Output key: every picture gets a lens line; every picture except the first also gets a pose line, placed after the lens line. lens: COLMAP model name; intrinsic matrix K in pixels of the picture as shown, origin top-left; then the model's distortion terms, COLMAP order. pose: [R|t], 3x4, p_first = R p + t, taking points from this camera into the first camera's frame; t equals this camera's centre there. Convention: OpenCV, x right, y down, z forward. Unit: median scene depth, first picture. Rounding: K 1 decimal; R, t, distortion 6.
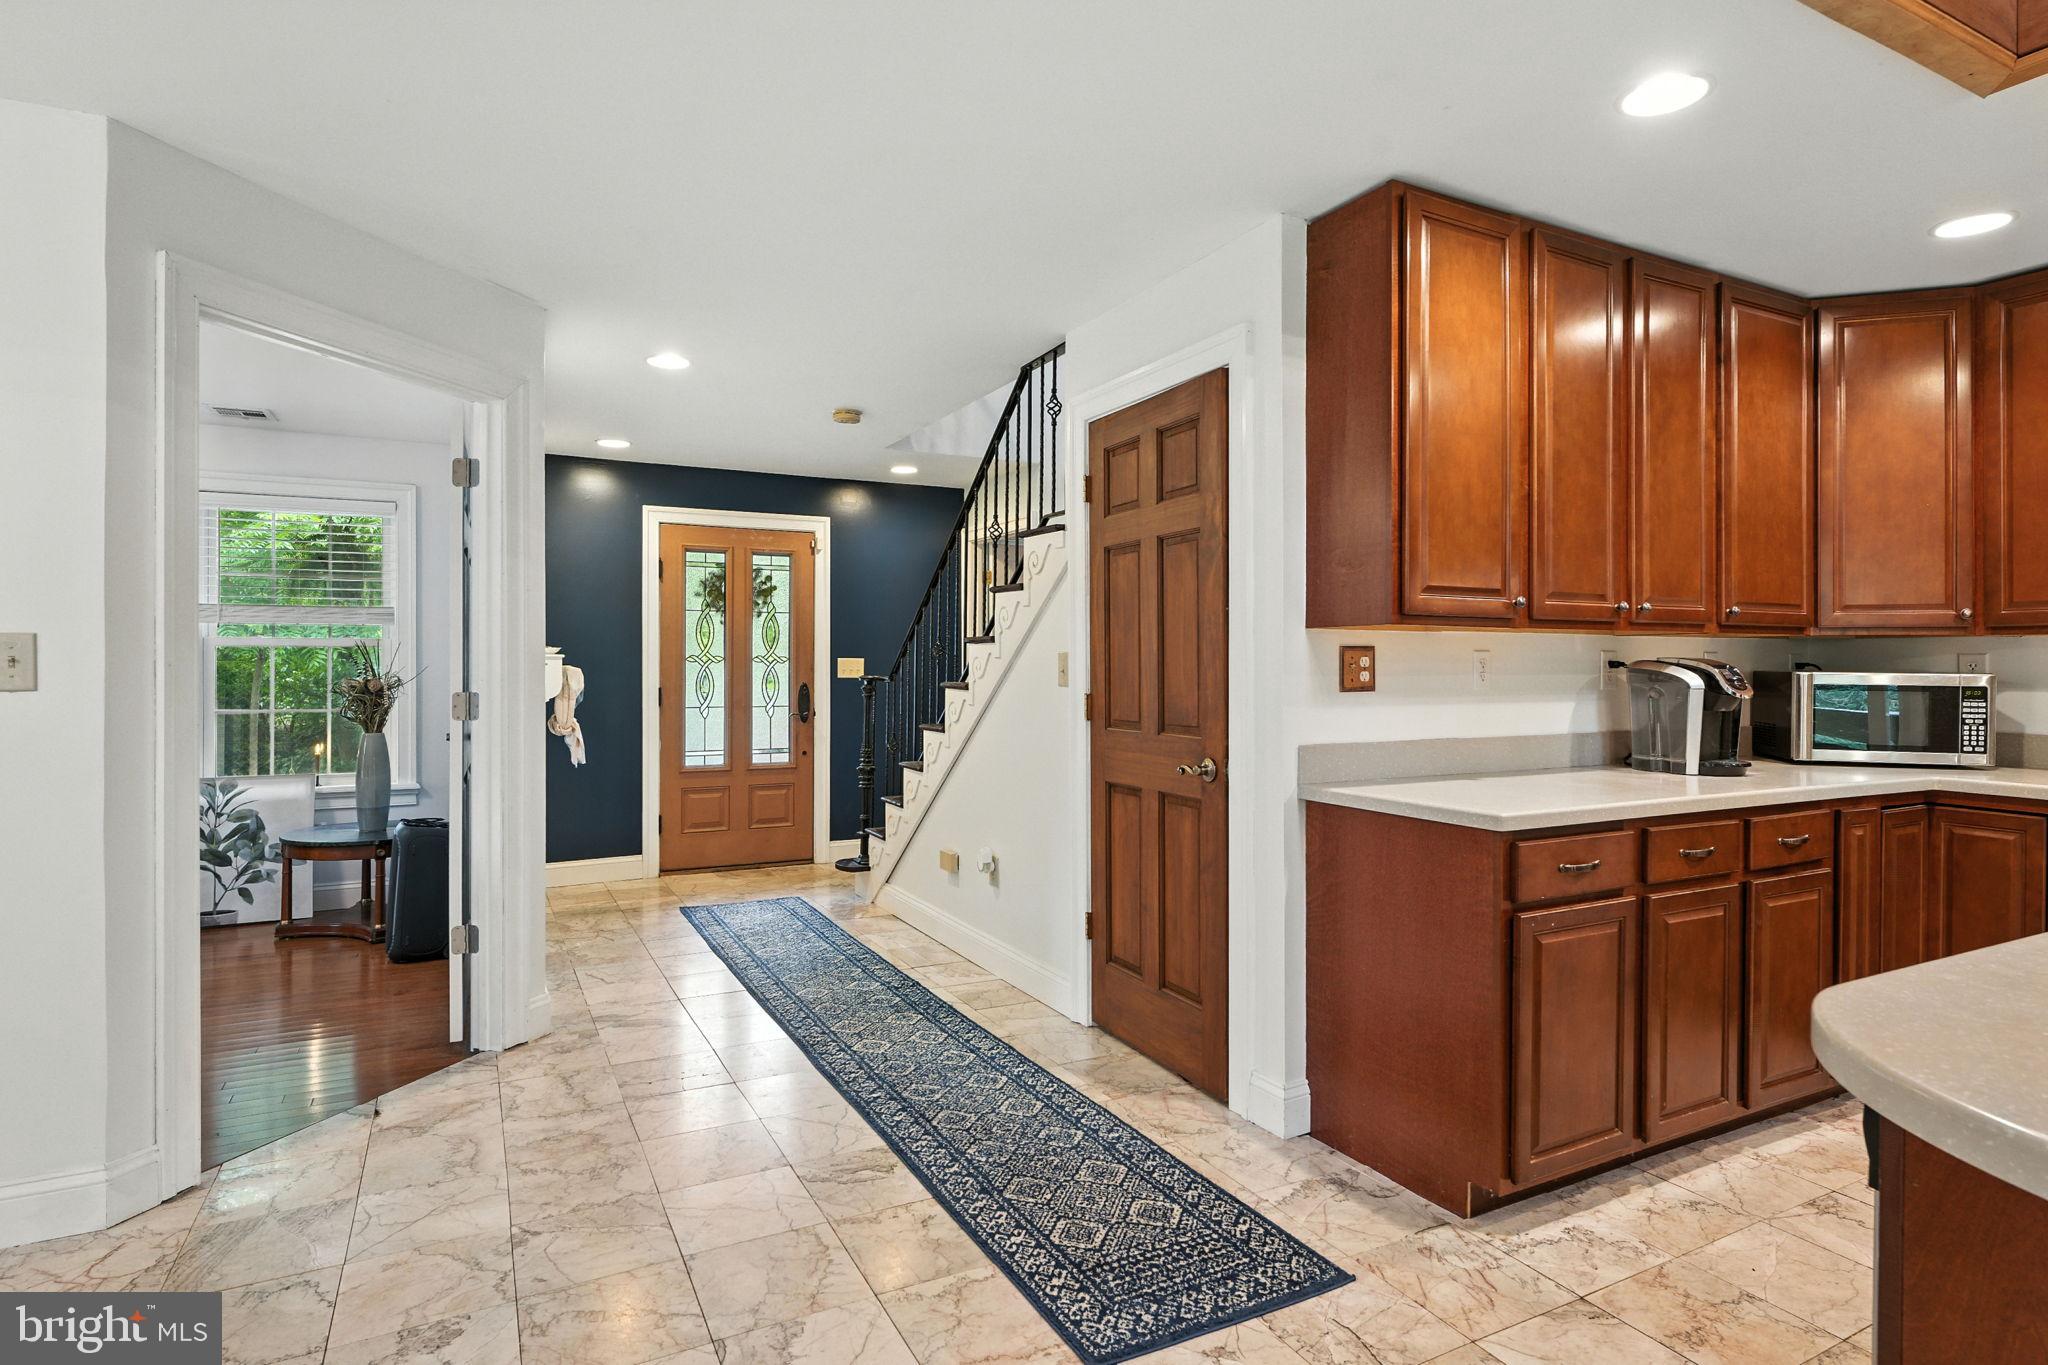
lens RADIAL K [[1078.2, 0, 1035.7], [0, 1078.2, 668.0], [0, 0, 1]] dist [0.000002, 0.002260]
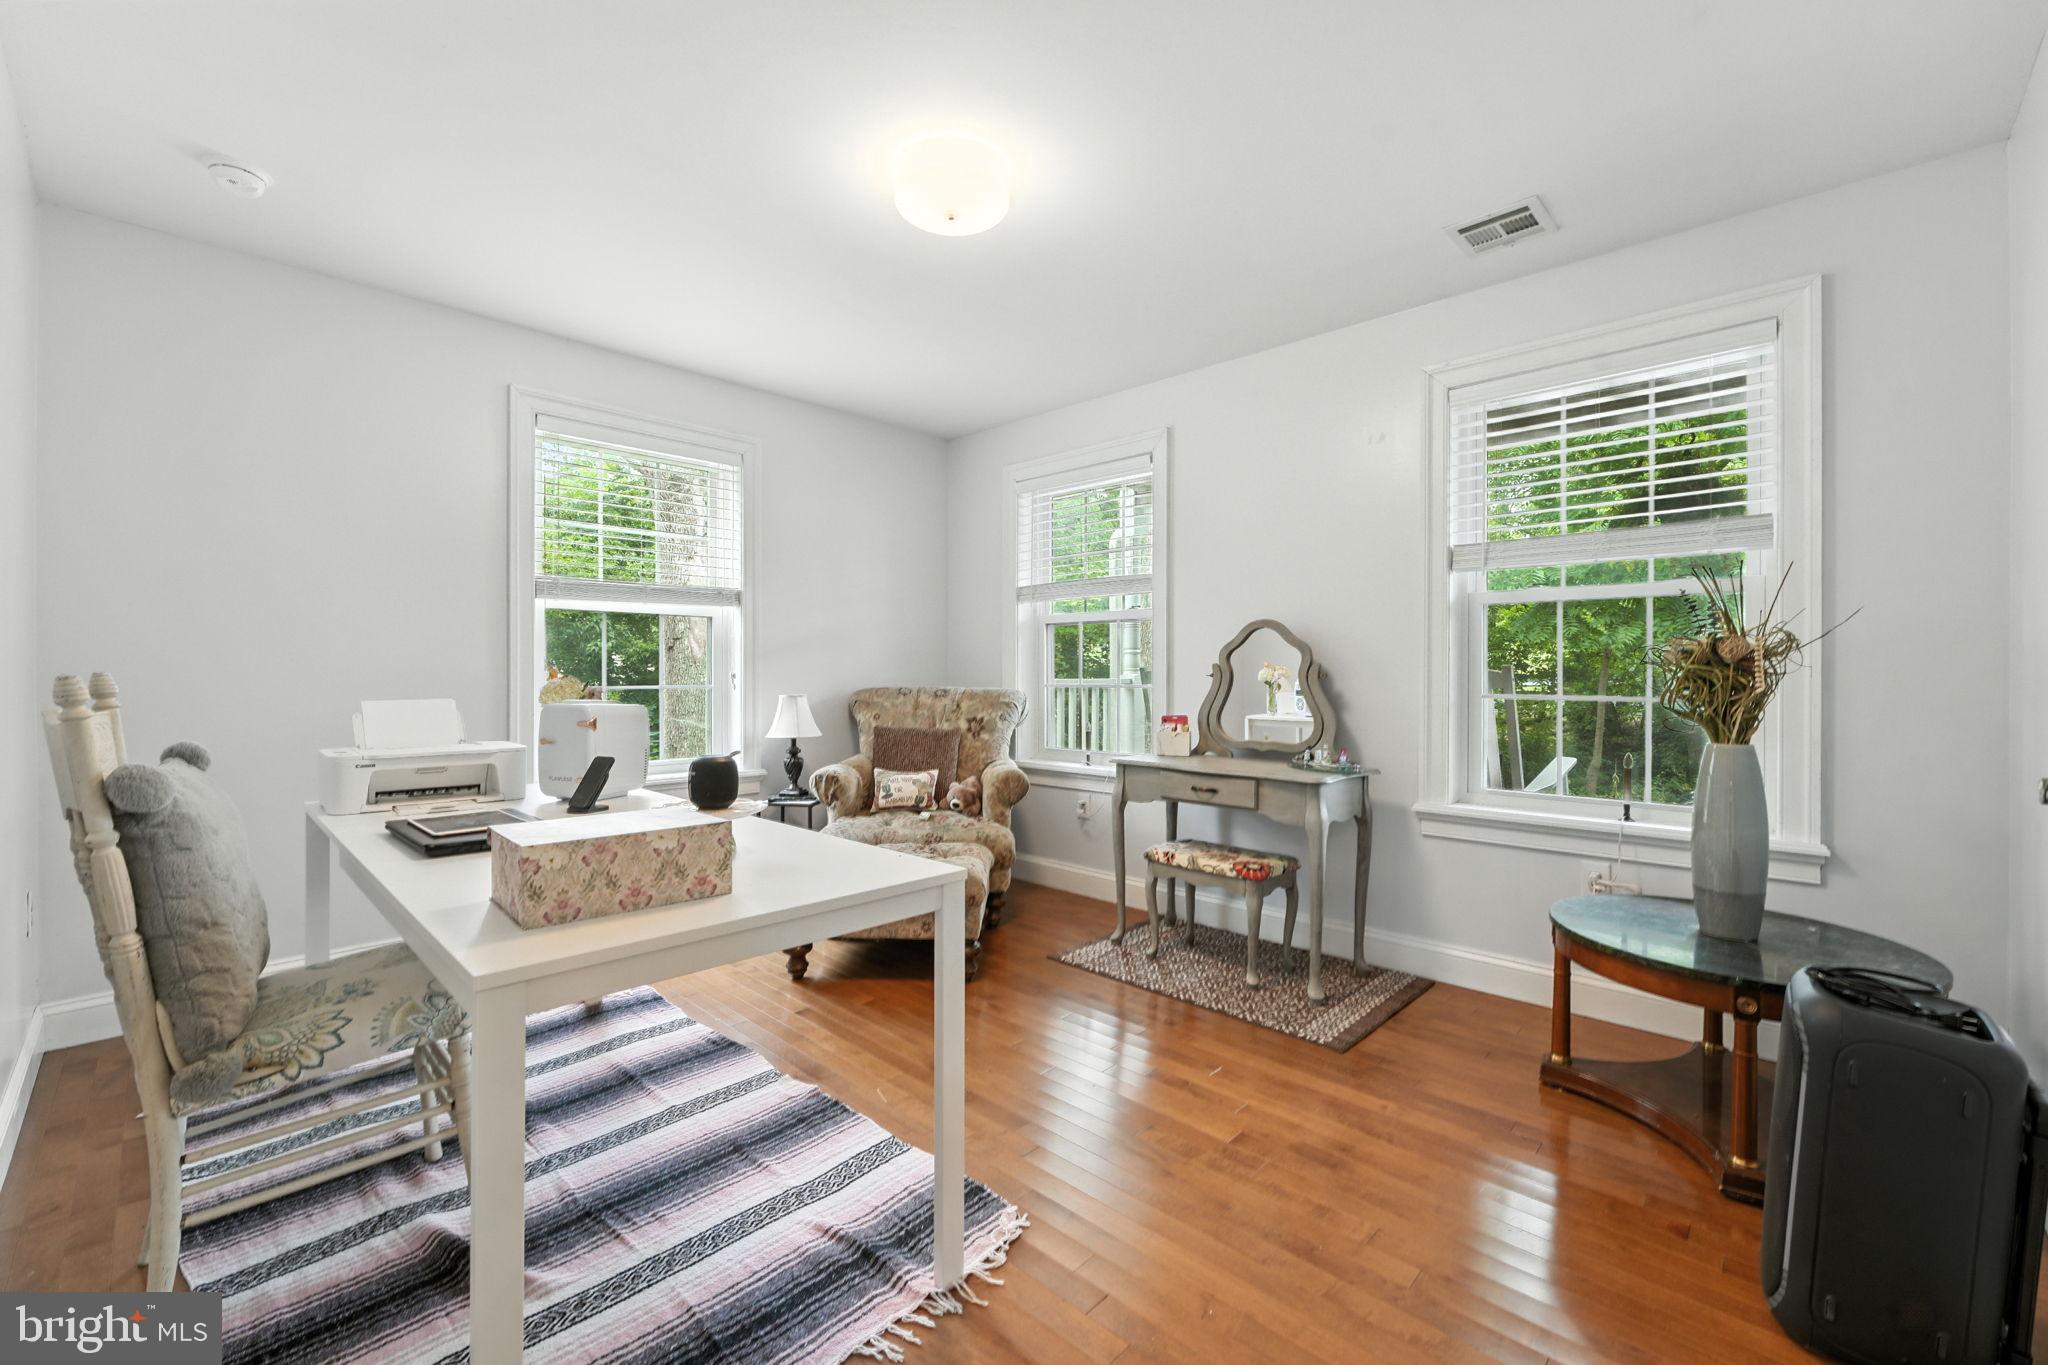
lens RADIAL K [[832.5, 0, 1016.4], [0, 832.5, 673.4], [0, 0, 1]] dist [-0.004447, 0.001780]
pose [[0.309562, -0.000934, -0.950879, -0.367874], [-0.005048, 0.999984, -0.002626, 0.031541], [0.950866, 0.005613, 0.309552, 0.594166]]
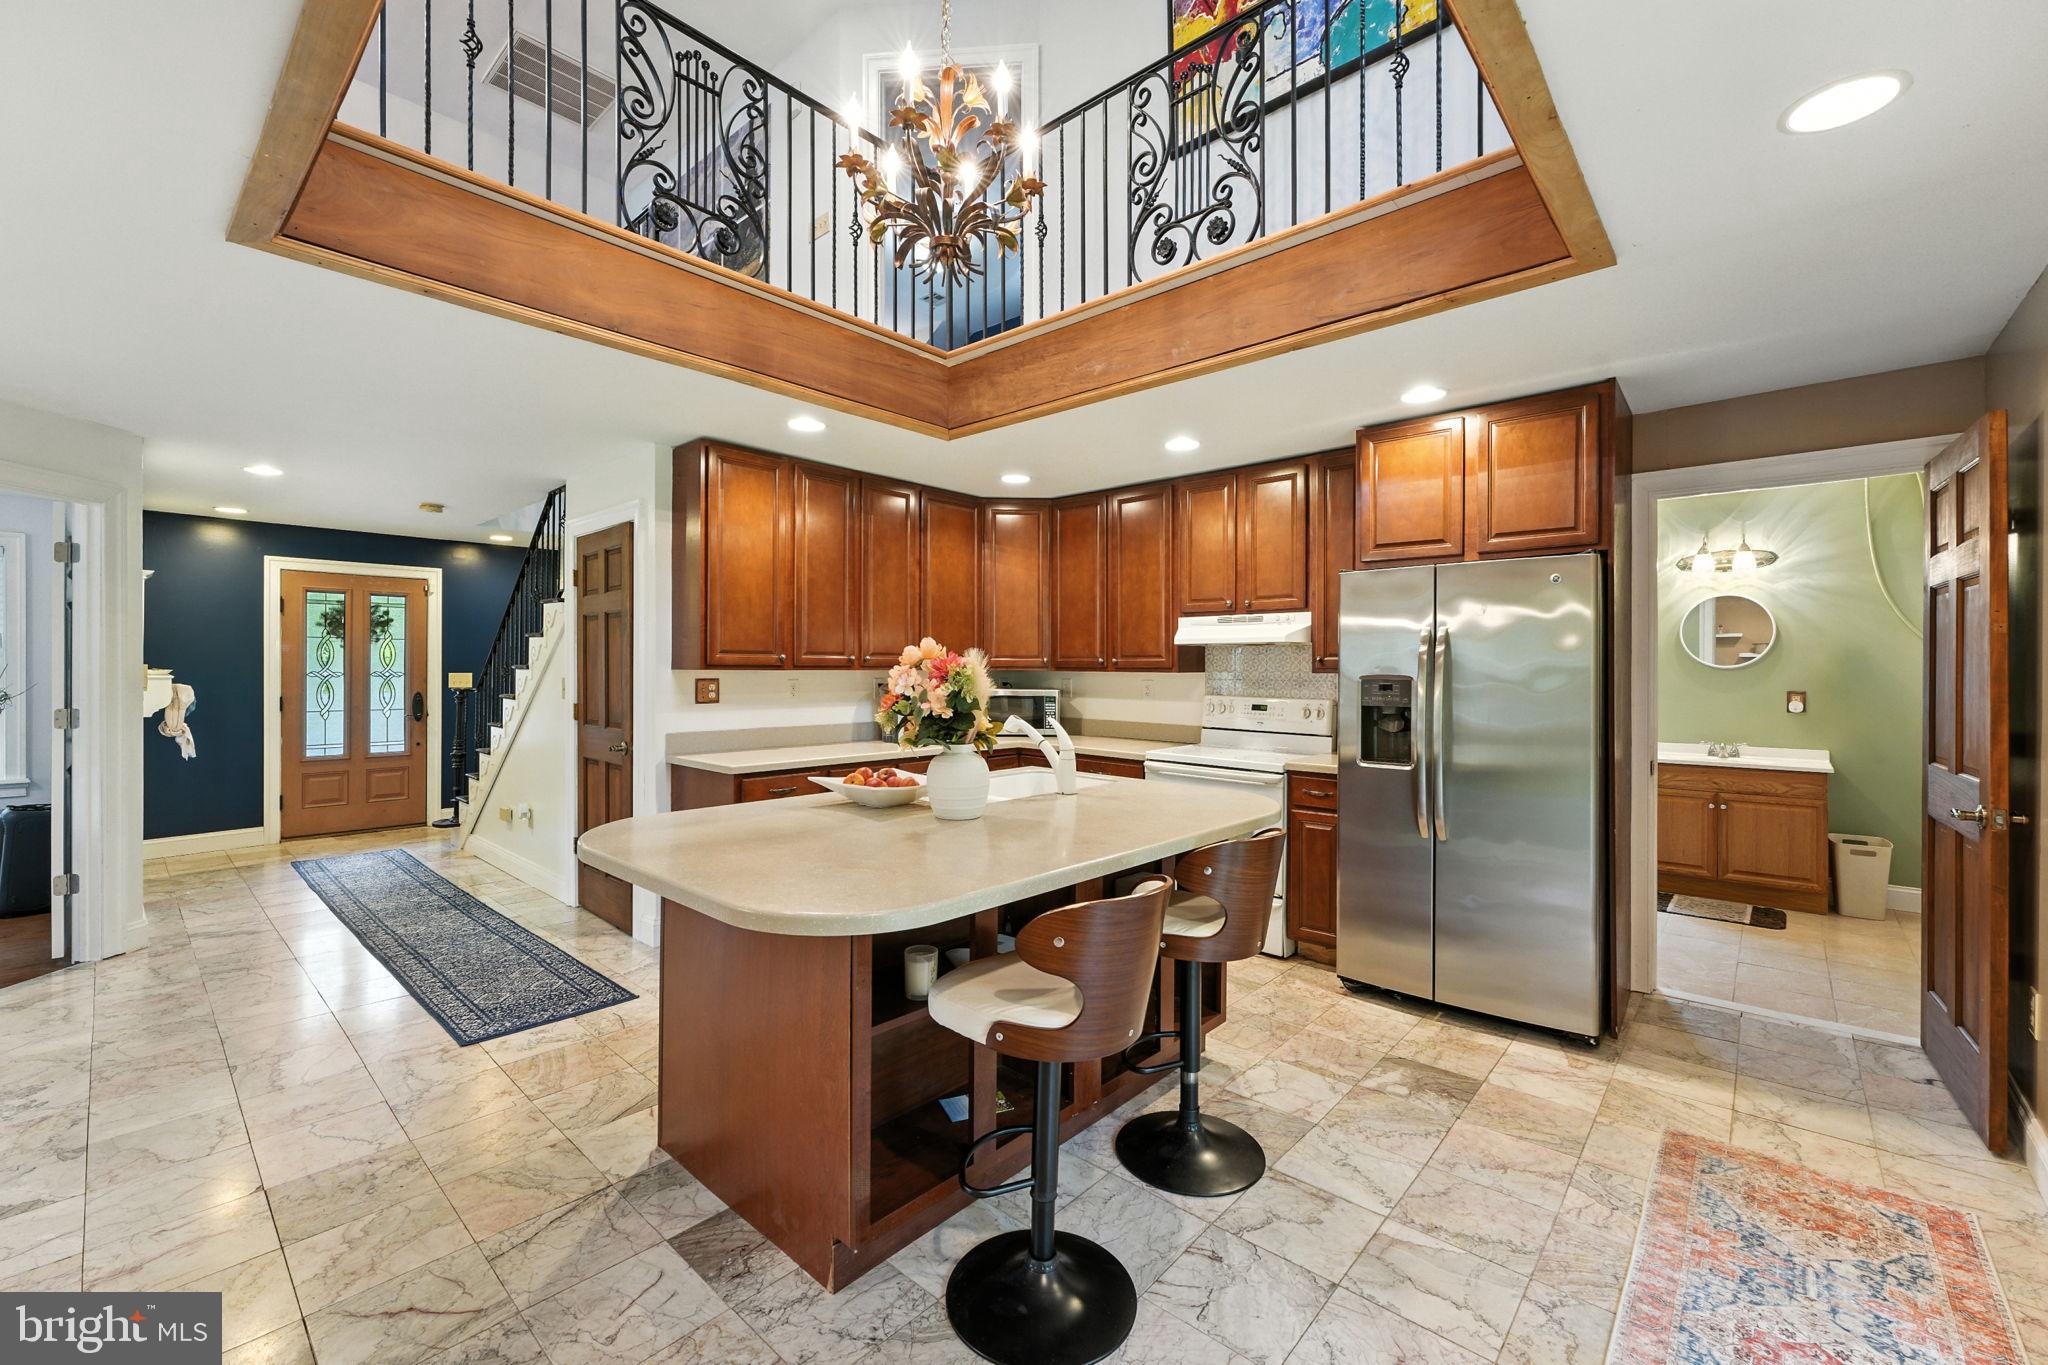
lens RADIAL K [[832.5, 0, 1026.7], [0, 832.5, 670.2], [0, 0, 1]] dist [-0.004447, 0.001780]
pose [[0.939447, 0.001598, 0.342690, 0.196256], [-0.002546, 0.999994, 0.002315, -0.023892], [-0.342685, -0.003048, 0.939446, -0.316954]]
